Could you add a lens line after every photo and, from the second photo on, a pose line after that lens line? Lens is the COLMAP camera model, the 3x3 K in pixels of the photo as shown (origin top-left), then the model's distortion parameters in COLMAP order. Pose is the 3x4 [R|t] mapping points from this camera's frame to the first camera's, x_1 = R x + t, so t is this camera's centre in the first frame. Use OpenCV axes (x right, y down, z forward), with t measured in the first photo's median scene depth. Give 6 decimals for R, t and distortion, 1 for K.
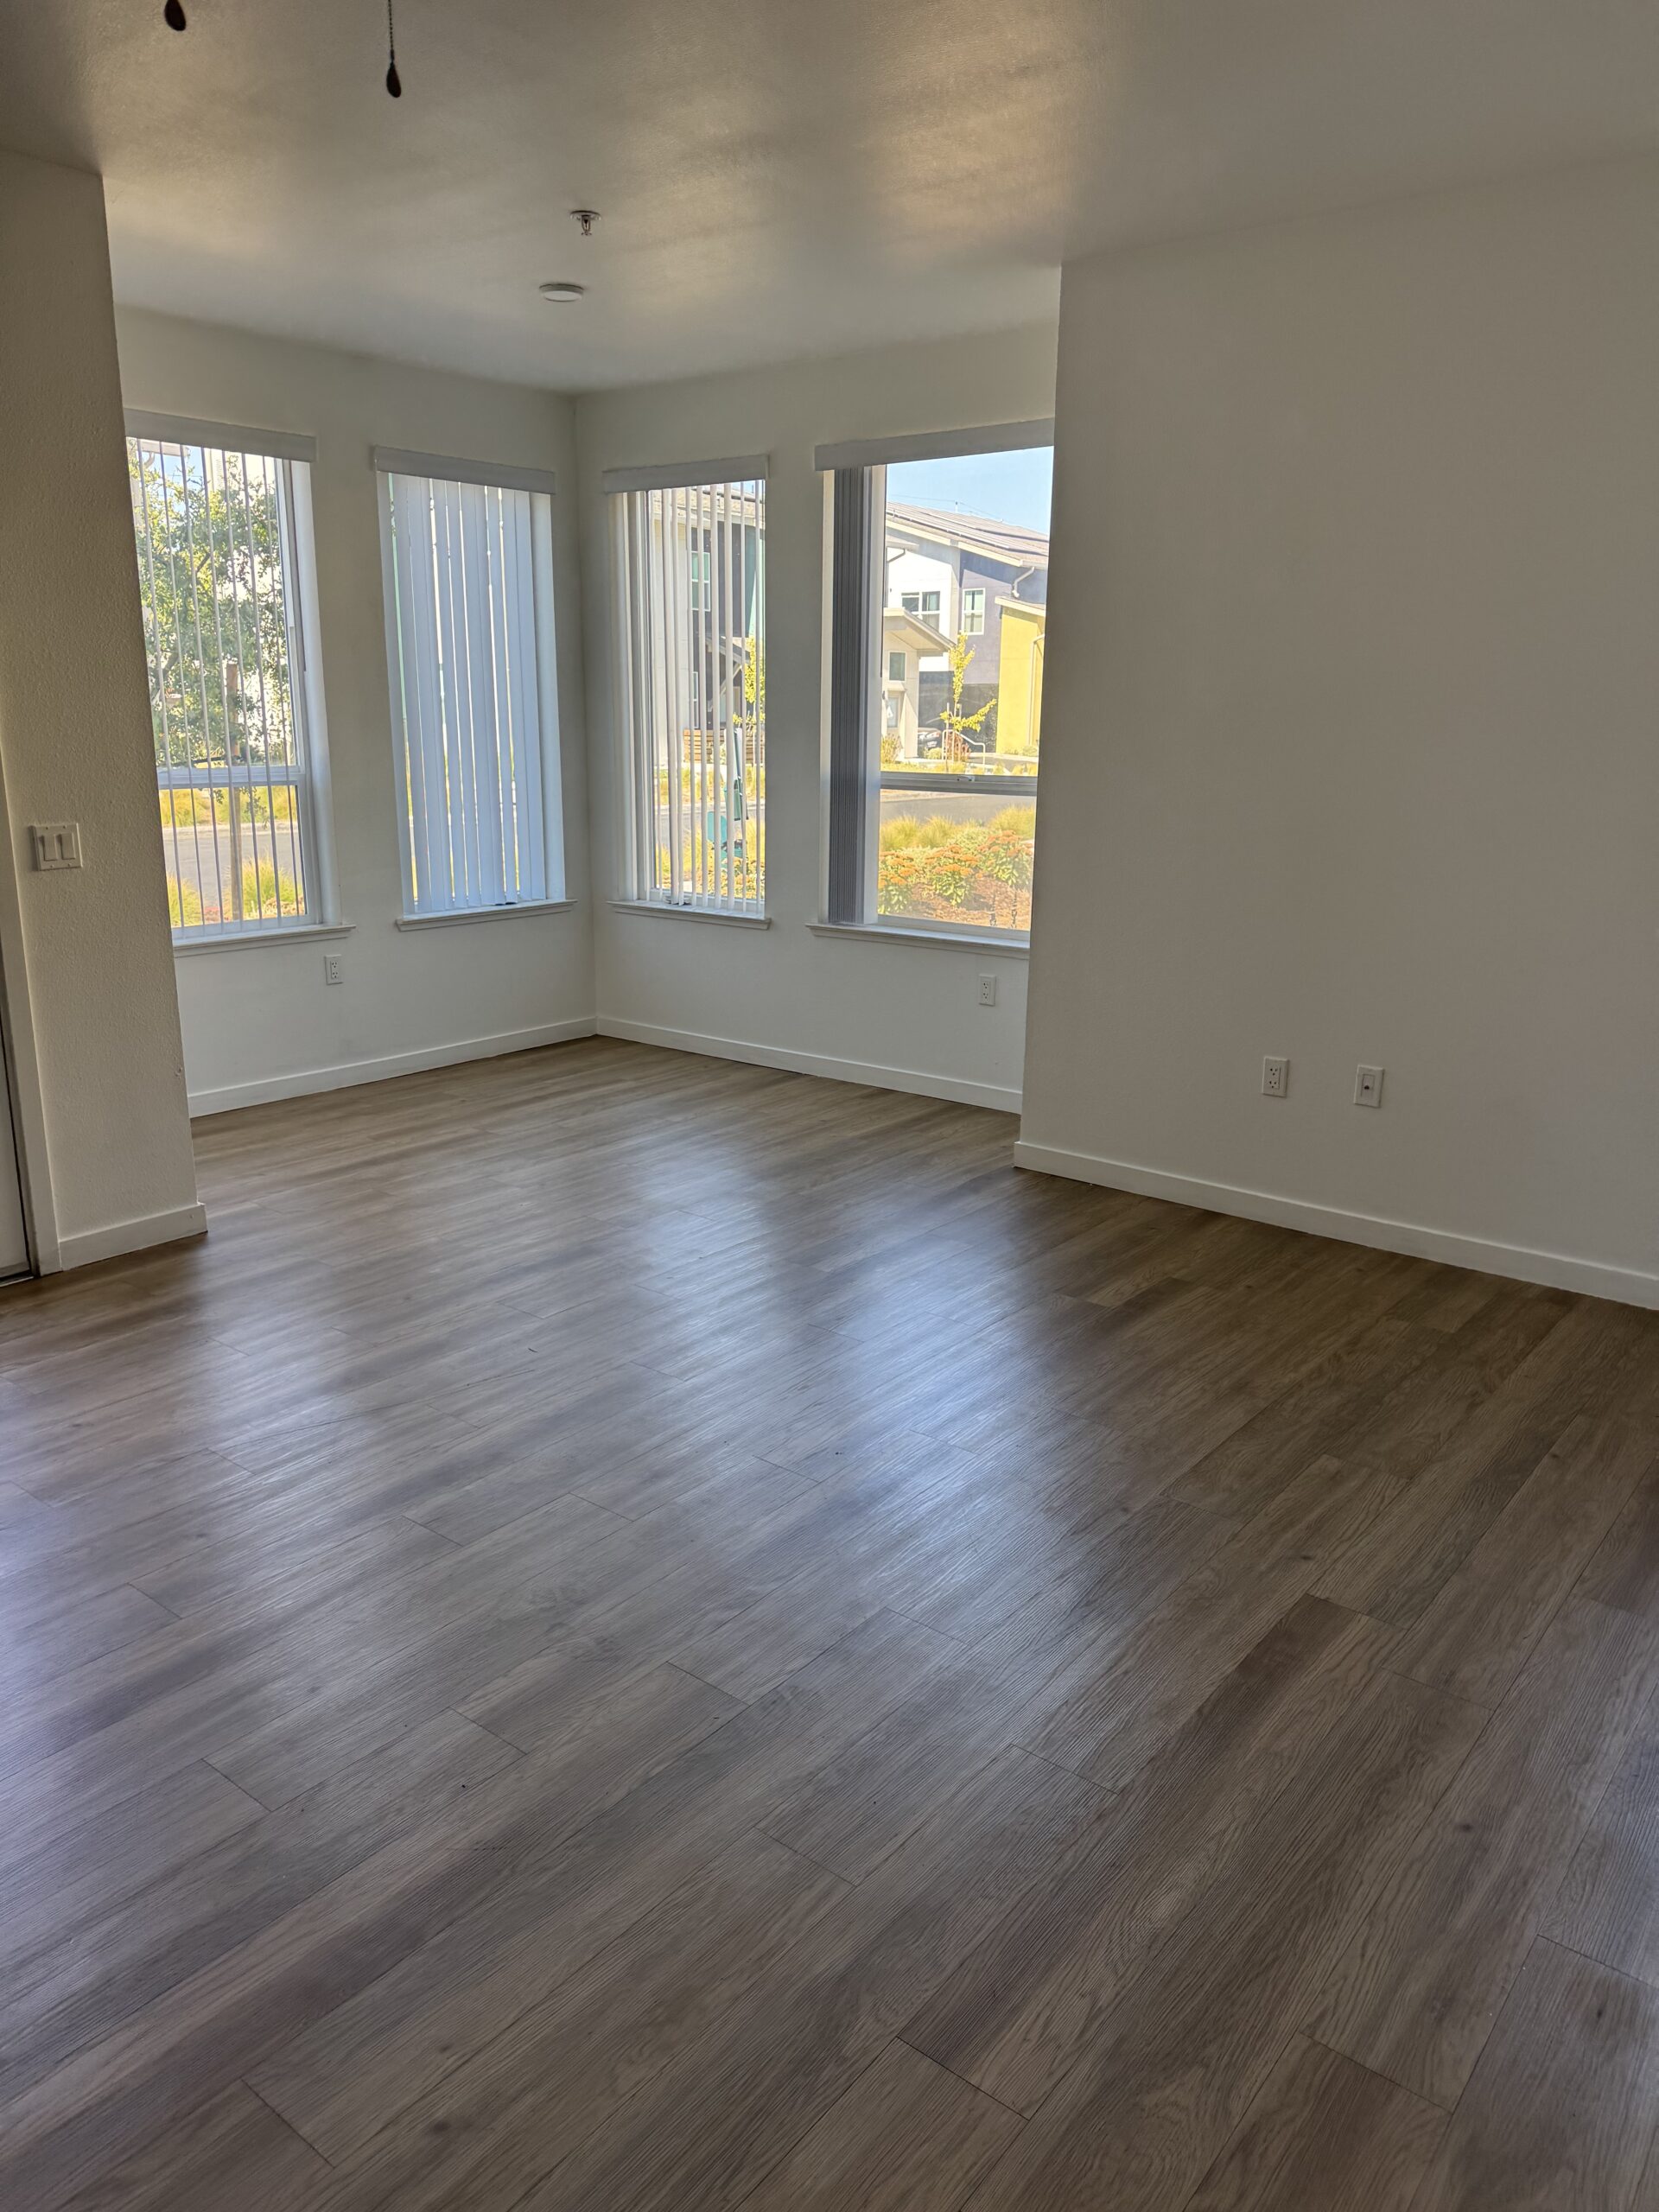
lens RADIAL K [[1567.6, 0, 827.1], [0, 1567.6, 1104.6], [0, 0, 1]] dist [0.002936, -0.000254]
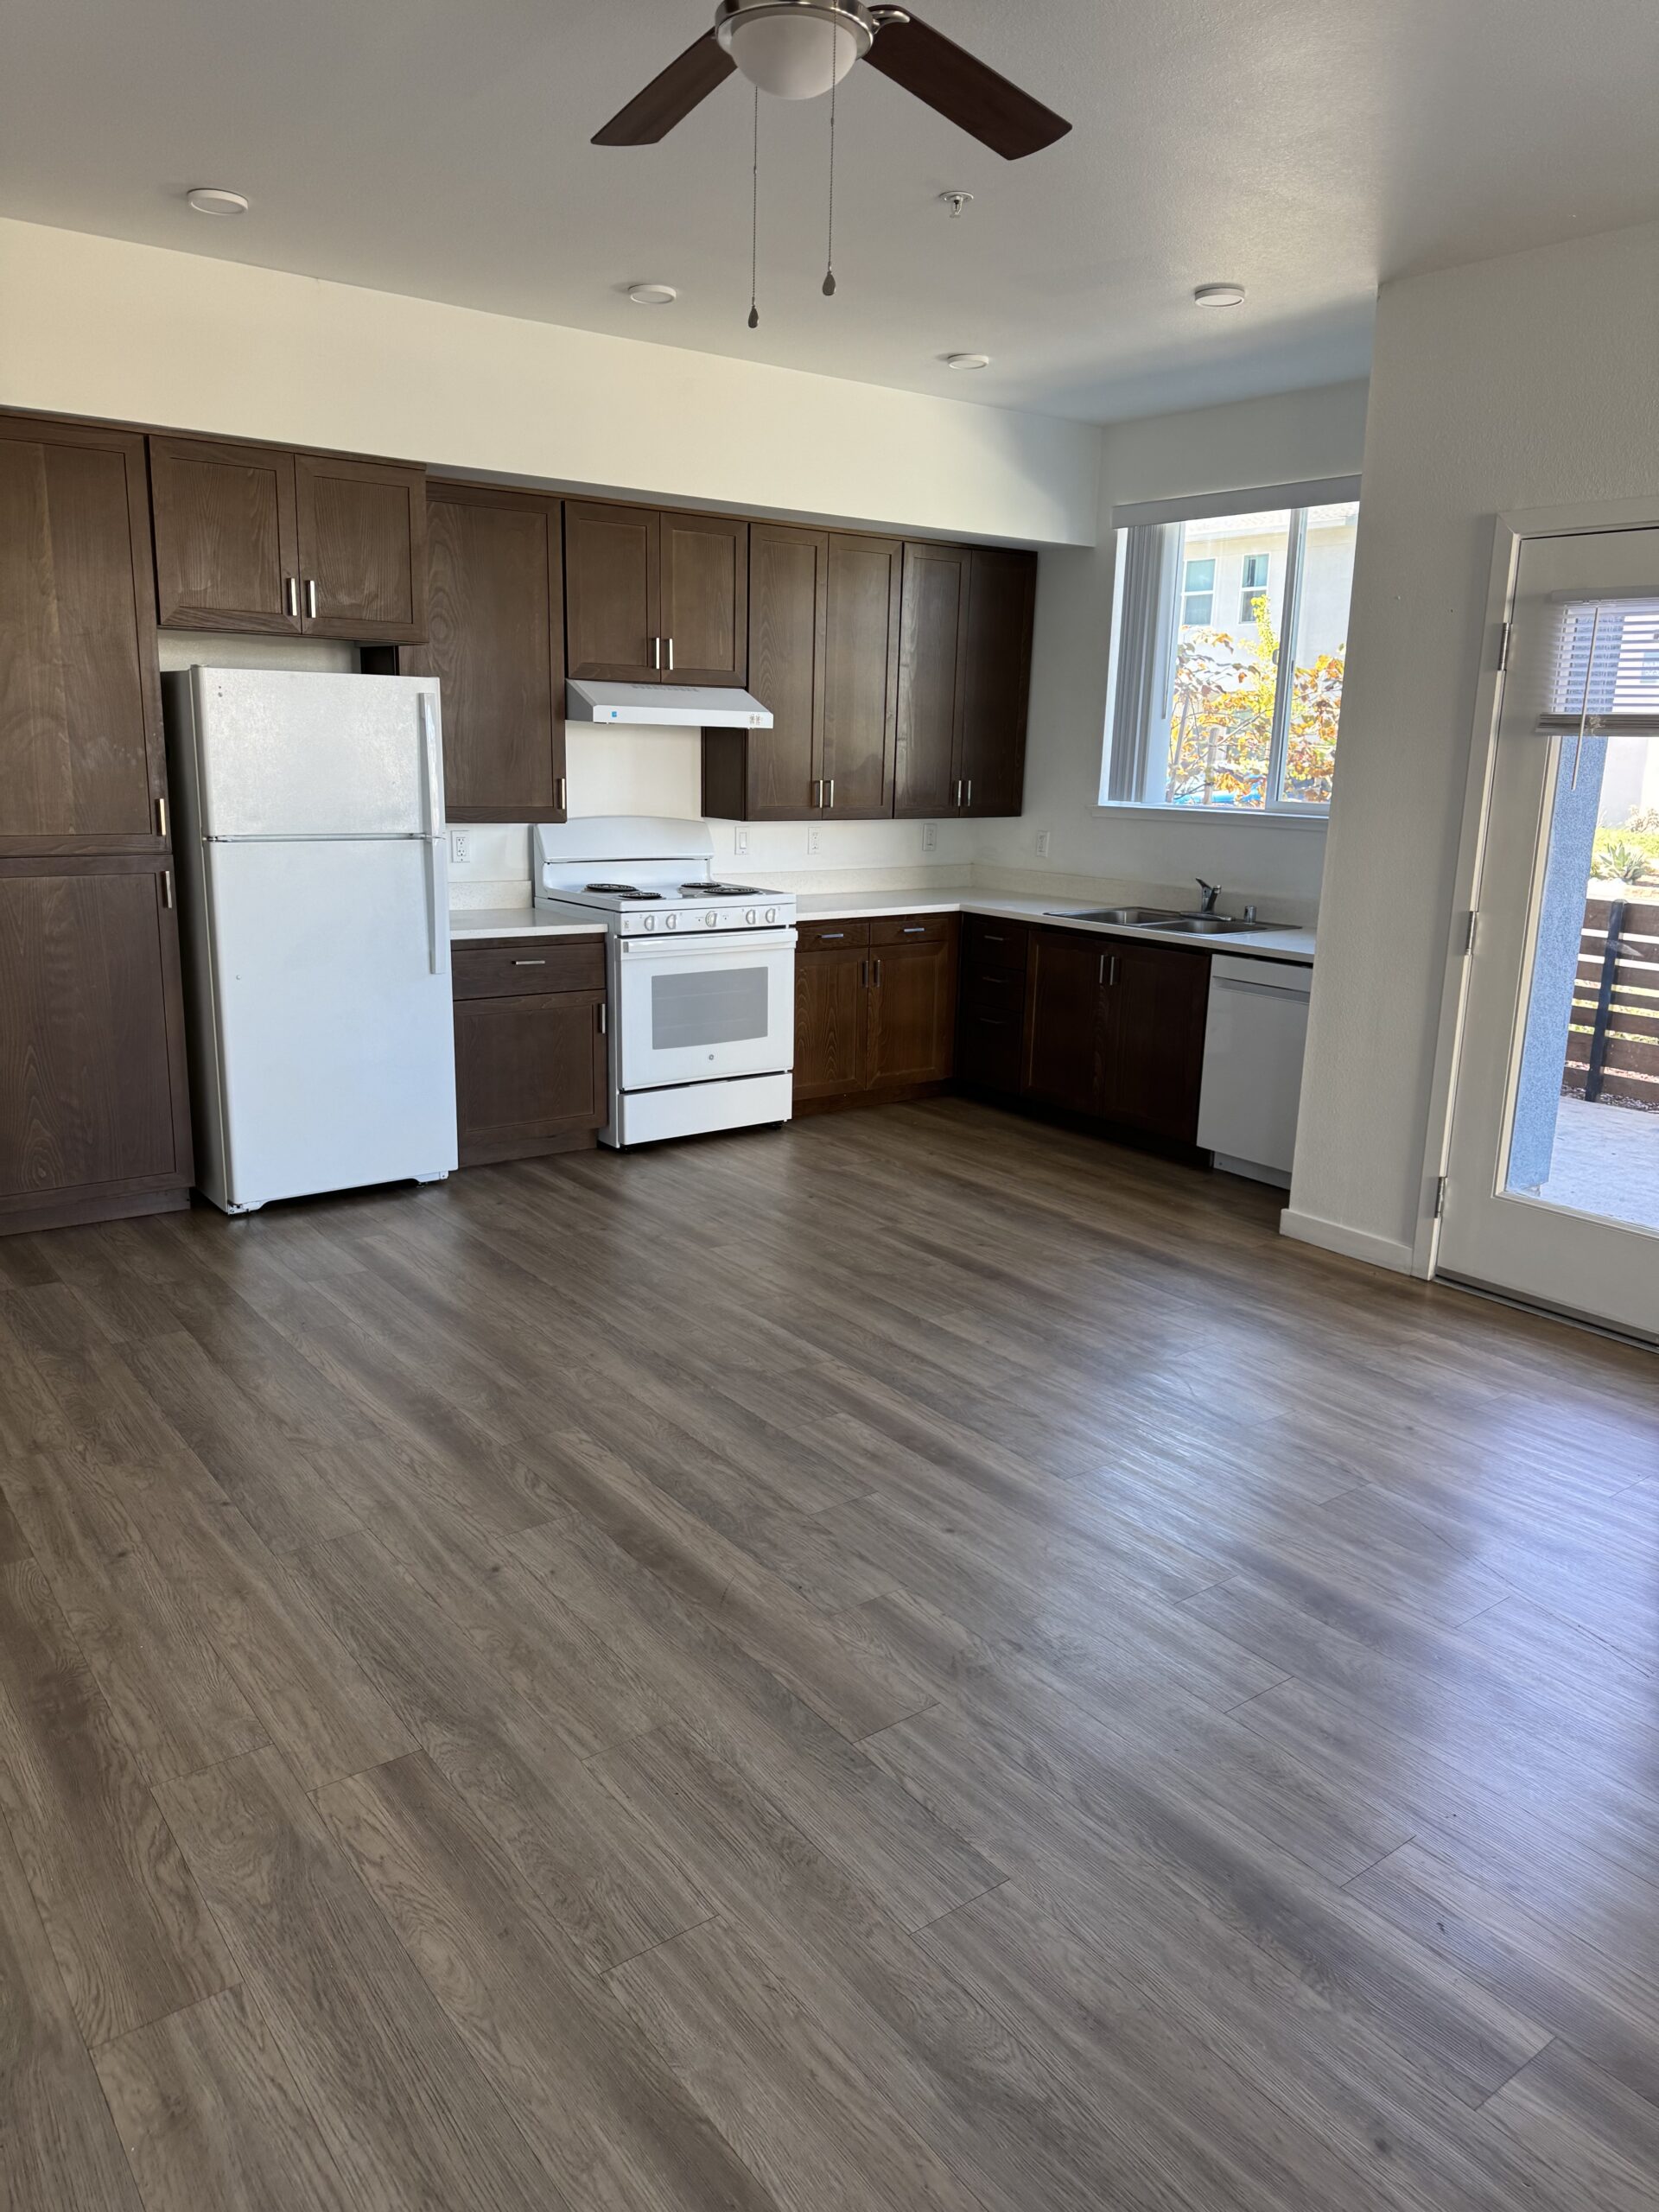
lens RADIAL K [[1567.6, 0, 828.7], [0, 1567.6, 1103.4], [0, 0, 1]] dist [0.002936, -0.000254]
pose [[-0.246713, 0.221993, -0.943320, 1.071116], [-0.265022, 0.920846, 0.286017, -0.363027], [0.932146, 0.320565, -0.168351, 1.358977]]
